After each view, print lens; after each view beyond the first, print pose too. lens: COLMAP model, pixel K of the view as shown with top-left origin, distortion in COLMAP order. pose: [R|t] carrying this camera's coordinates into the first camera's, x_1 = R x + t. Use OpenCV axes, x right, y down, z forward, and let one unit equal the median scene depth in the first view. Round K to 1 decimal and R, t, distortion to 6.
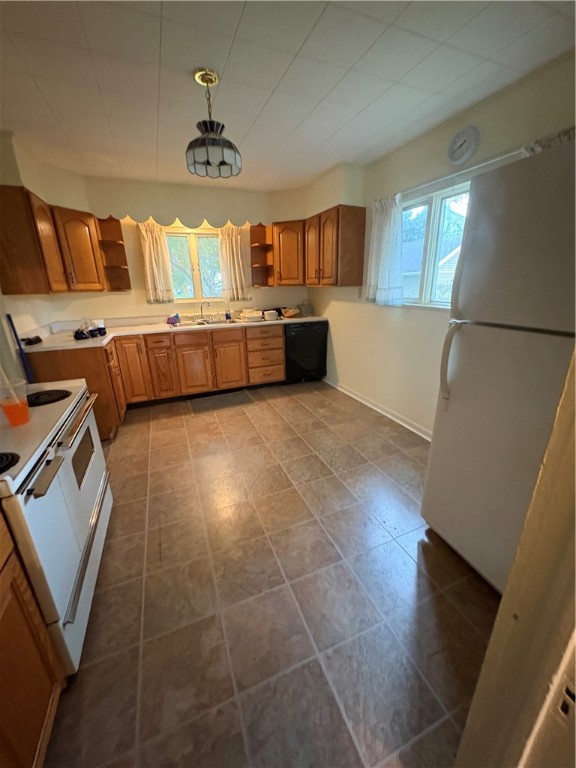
lens RADIAL K [[308.3, 0, 288.3], [0, 308.3, 384.1], [0, 0, 1]] dist [0.003836, 0.000192]
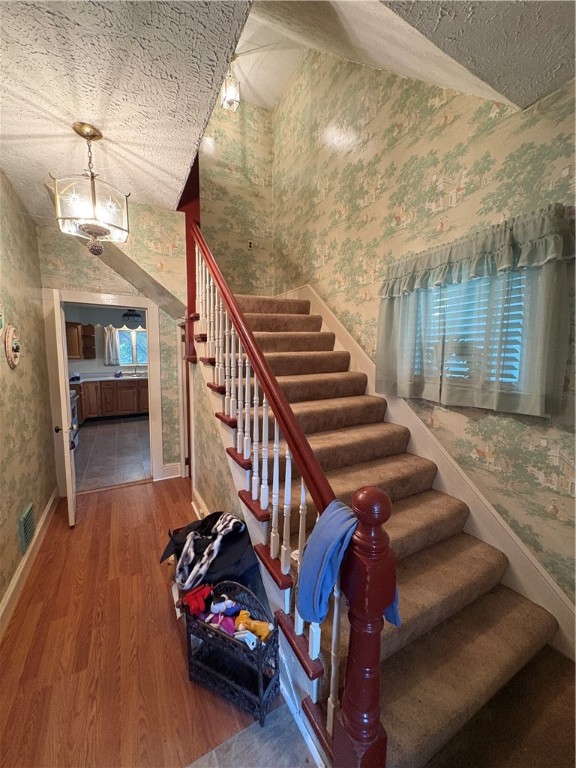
lens RADIAL K [[308.3, 0, 289.3], [0, 308.3, 384.7], [0, 0, 1]] dist [0.003836, 0.000192]
pose [[0.993238, 0.007417, 0.115862, 0.458455], [0.018280, 0.975519, -0.219156, 0.290910], [-0.114651, 0.219792, 0.968786, -0.949260]]
